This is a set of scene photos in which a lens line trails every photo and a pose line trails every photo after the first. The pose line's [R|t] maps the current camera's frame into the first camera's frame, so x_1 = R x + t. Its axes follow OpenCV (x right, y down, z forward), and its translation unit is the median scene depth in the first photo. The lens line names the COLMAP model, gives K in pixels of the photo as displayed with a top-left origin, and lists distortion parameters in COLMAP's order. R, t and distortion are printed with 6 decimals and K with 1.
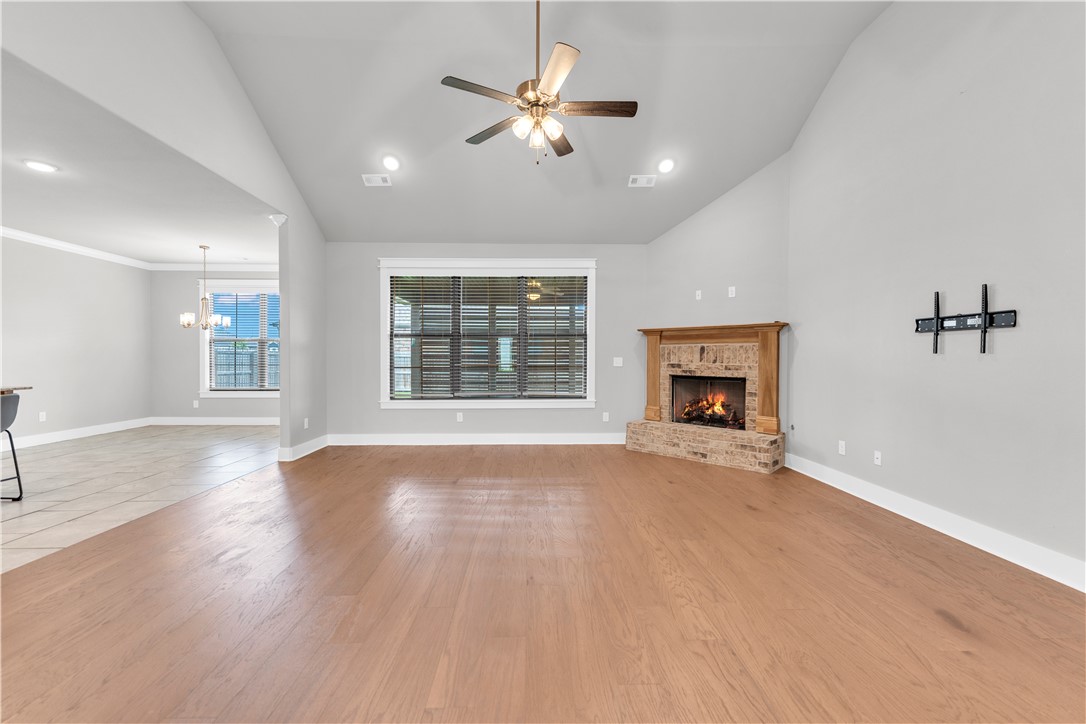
lens RADIAL K [[439.3, 0, 539.2], [0, 439.3, 362.9], [0, 0, 1]] dist [0.003609, -0.000343]
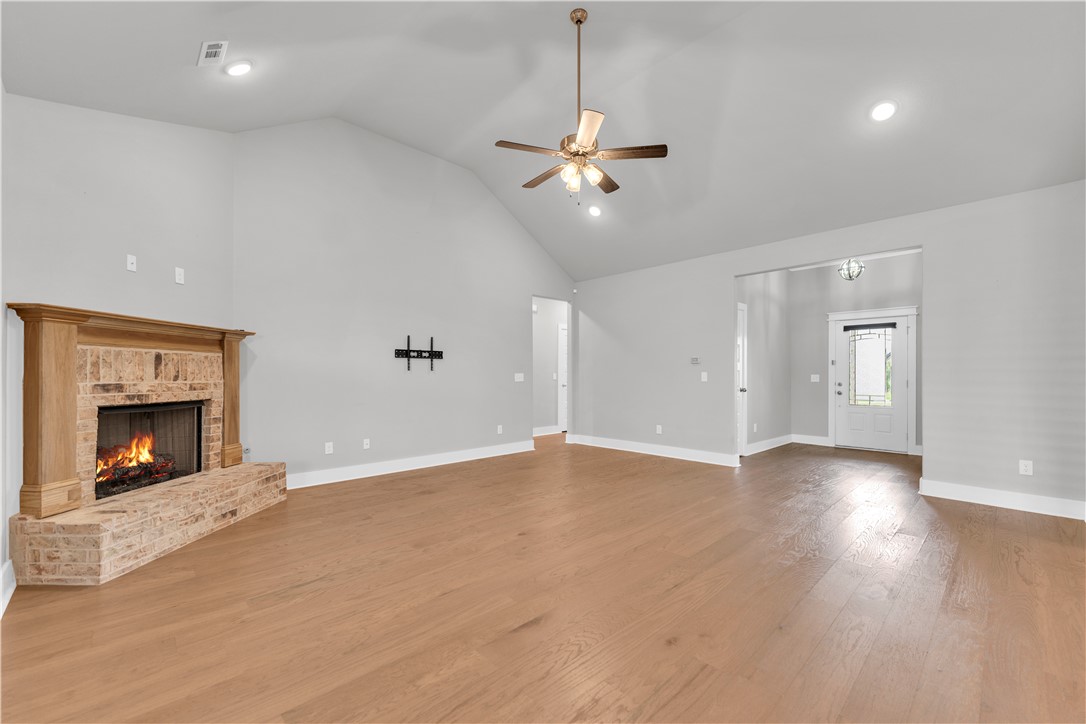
lens RADIAL K [[439.3, 0, 543.0], [0, 439.3, 371.6], [0, 0, 1]] dist [0.003609, -0.000343]
pose [[-0.673190, 0.001708, 0.739468, -0.466032], [0.007729, 0.999959, 0.004727, -0.012618], [-0.739430, 0.008898, -0.673175, 1.093165]]
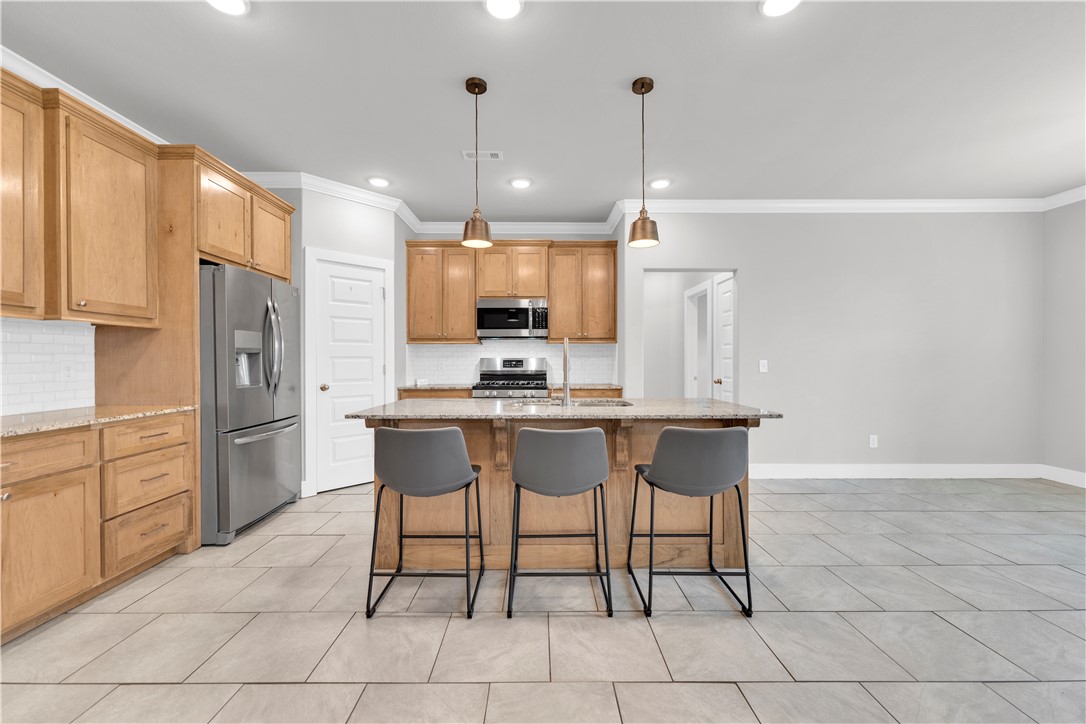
lens RADIAL K [[439.3, 0, 539.8], [0, 439.3, 362.4], [0, 0, 1]] dist [0.003609, -0.000343]
pose [[-0.021742, -0.000157, -0.999764, -0.437900], [-0.009447, 0.999955, 0.000048, -0.008142], [0.999719, 0.009445, -0.021742, 0.536636]]
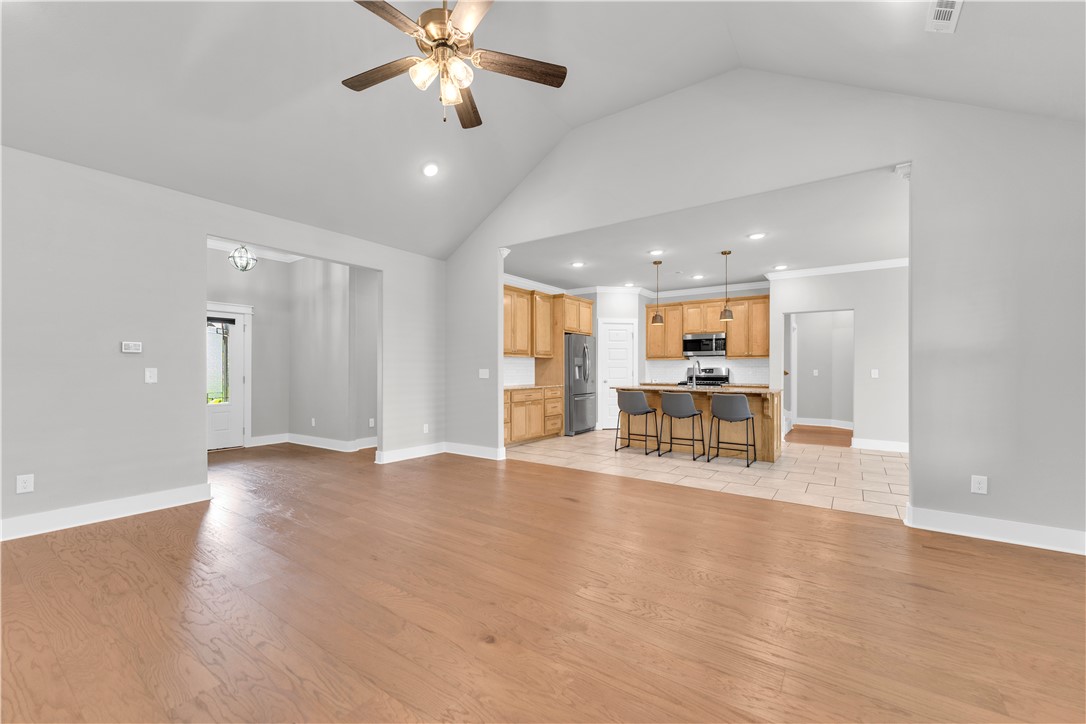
lens RADIAL K [[439.3, 0, 537.2], [0, 439.3, 367.4], [0, 0, 1]] dist [0.003609, -0.000343]
pose [[-0.602128, -0.006585, -0.798372, 0.305368], [-0.012495, 0.999921, 0.001177, -0.012392], [0.798302, 0.010685, -0.602163, 0.948916]]
